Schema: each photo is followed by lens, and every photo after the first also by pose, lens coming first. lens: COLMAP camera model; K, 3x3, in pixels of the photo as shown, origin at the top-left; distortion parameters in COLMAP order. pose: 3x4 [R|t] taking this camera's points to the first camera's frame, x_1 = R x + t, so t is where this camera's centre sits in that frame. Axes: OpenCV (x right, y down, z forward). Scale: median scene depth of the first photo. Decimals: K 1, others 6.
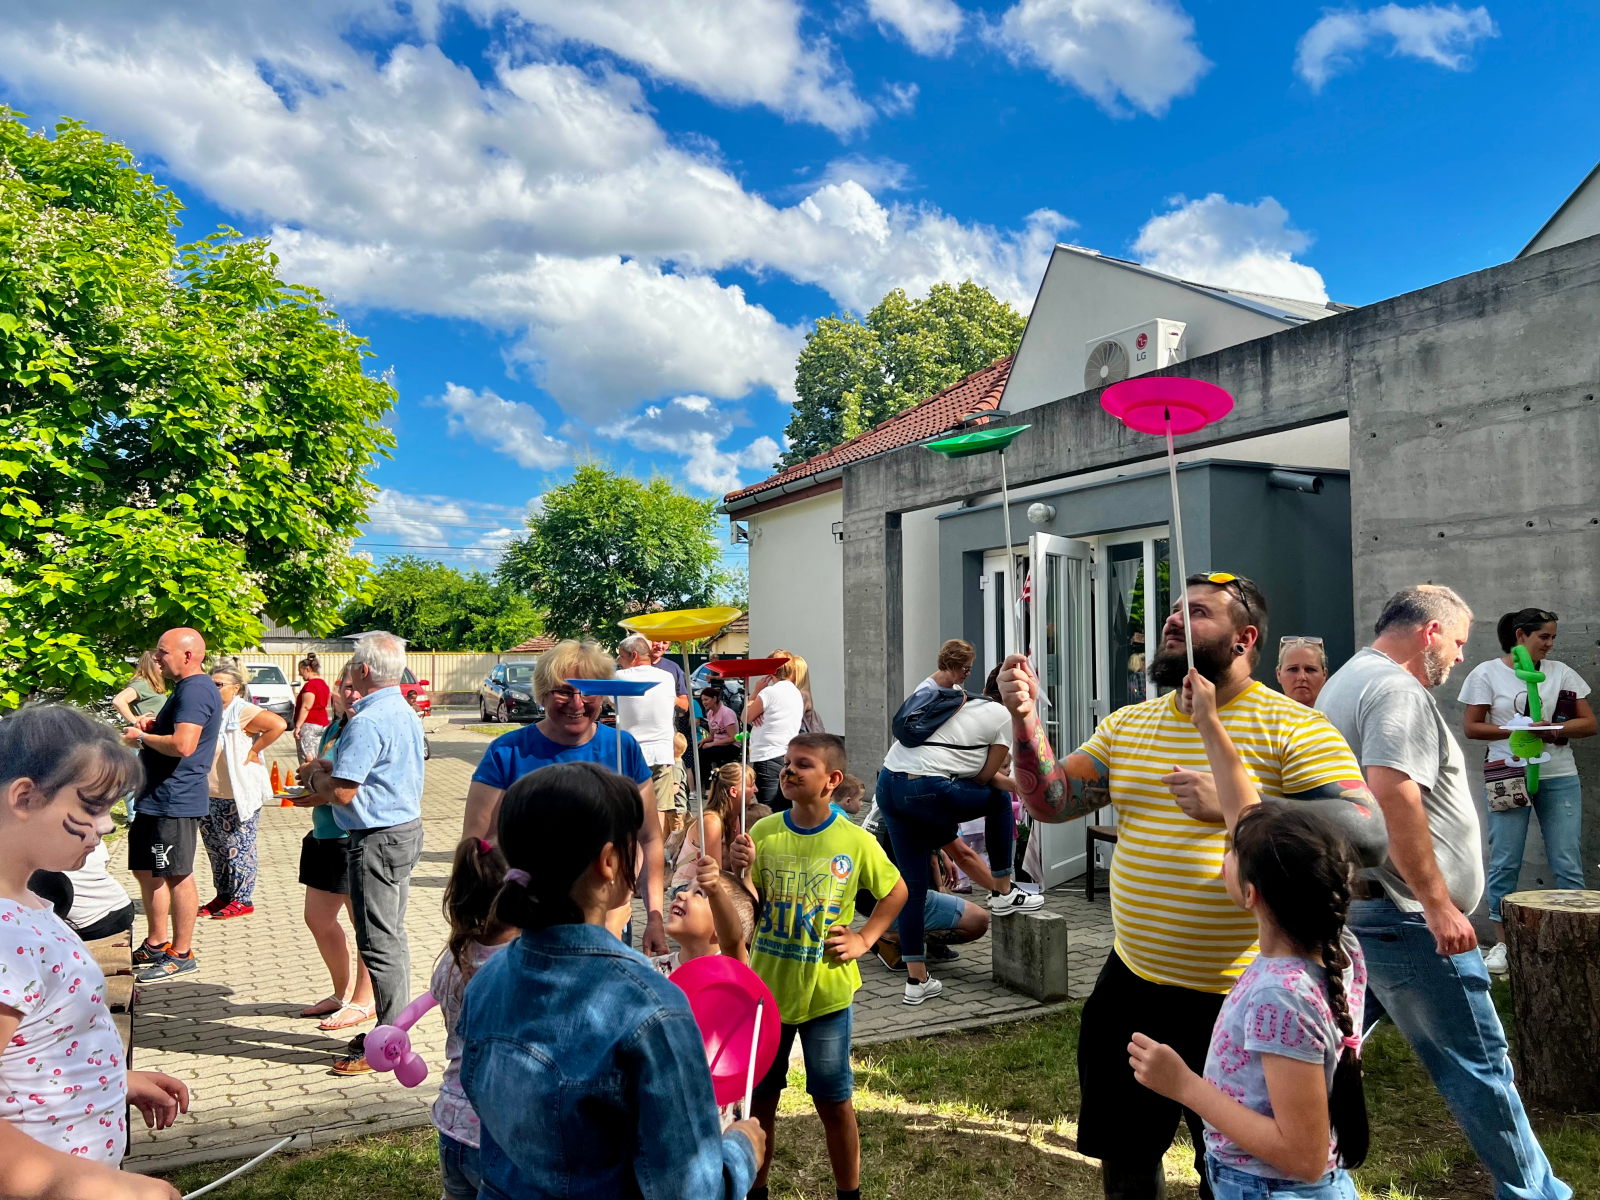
lens RADIAL K [[1203.5, 0, 801.5], [0, 1203.5, 600.9], [0, 0, 1]] dist [0.021384, -0.016057]
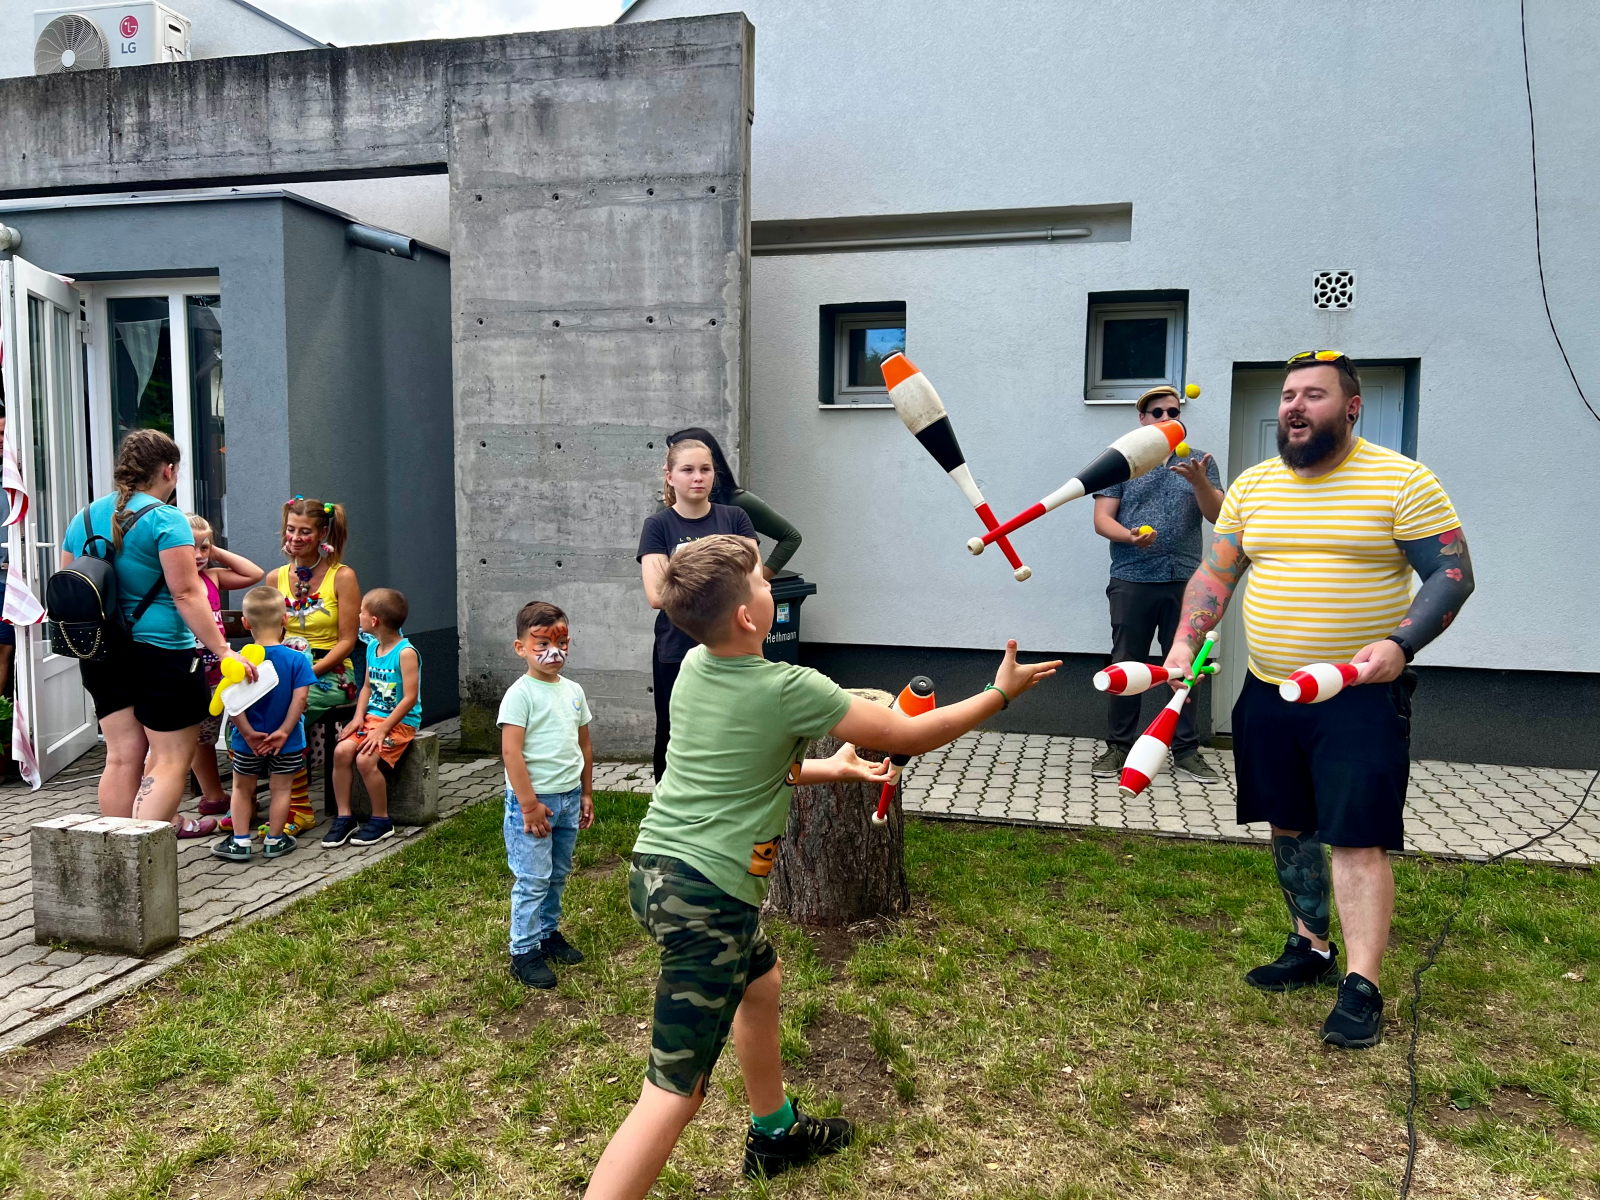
lens RADIAL K [[1203.5, 0, 801.6], [0, 1203.5, 606.2], [0, 0, 1]] dist [0.021384, -0.016057]
pose [[0.646549, -0.051166, 0.761155, -0.043147], [-0.049079, 0.992892, 0.108432, 0.047339], [-0.761292, -0.107463, 0.639442, 0.270243]]
